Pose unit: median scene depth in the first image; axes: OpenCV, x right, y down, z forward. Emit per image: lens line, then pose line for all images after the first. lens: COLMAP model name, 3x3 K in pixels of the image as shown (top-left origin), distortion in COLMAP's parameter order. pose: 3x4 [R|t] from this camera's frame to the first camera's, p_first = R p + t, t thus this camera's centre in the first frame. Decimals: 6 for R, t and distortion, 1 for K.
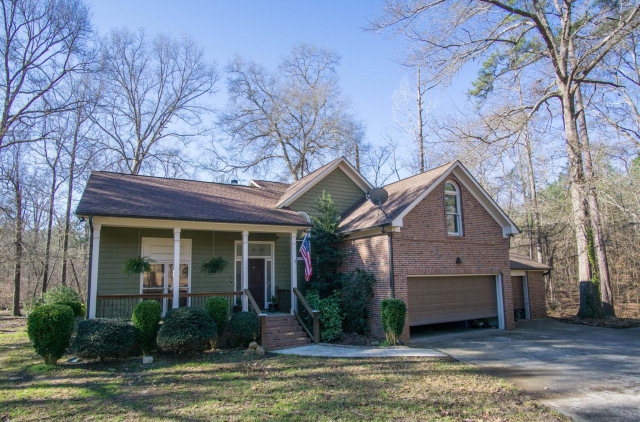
lens RADIAL K [[360.9, 0, 316.9], [0, 360.9, 210.4], [0, 0, 1]] dist [-0.001379, -0.000311]
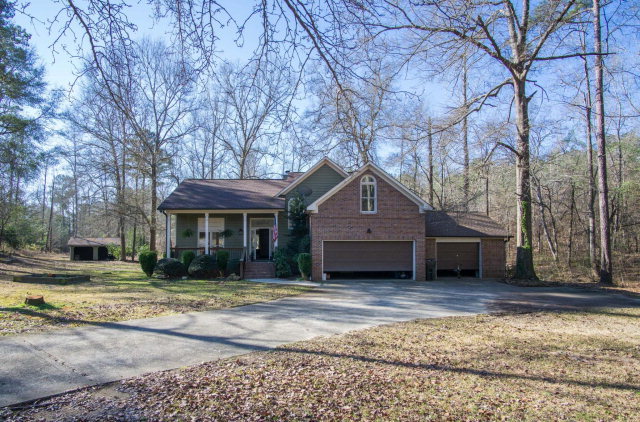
lens RADIAL K [[360.9, 0, 316.9], [0, 360.9, 210.4], [0, 0, 1]] dist [-0.001379, -0.000311]
pose [[0.911765, -0.019321, -0.410258, 0.634591], [0.059355, 0.994605, 0.085070, -0.062978], [0.406401, -0.101915, 0.907993, -0.321381]]
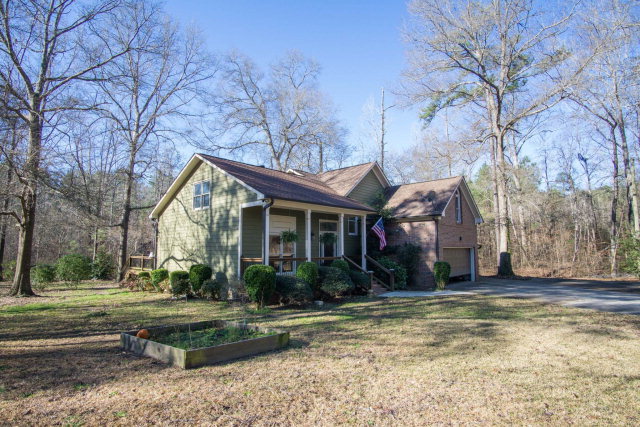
lens RADIAL K [[323.1, 0, 338.7], [0, 323.1, 191.9], [0, 0, 1]] dist [0.026179, 0.000598]
pose [[0.939292, 0.071940, 0.335492, -0.485784], [-0.075170, 0.997165, -0.003368, -0.016281], [-0.334783, -0.022056, 0.942037, -0.135415]]
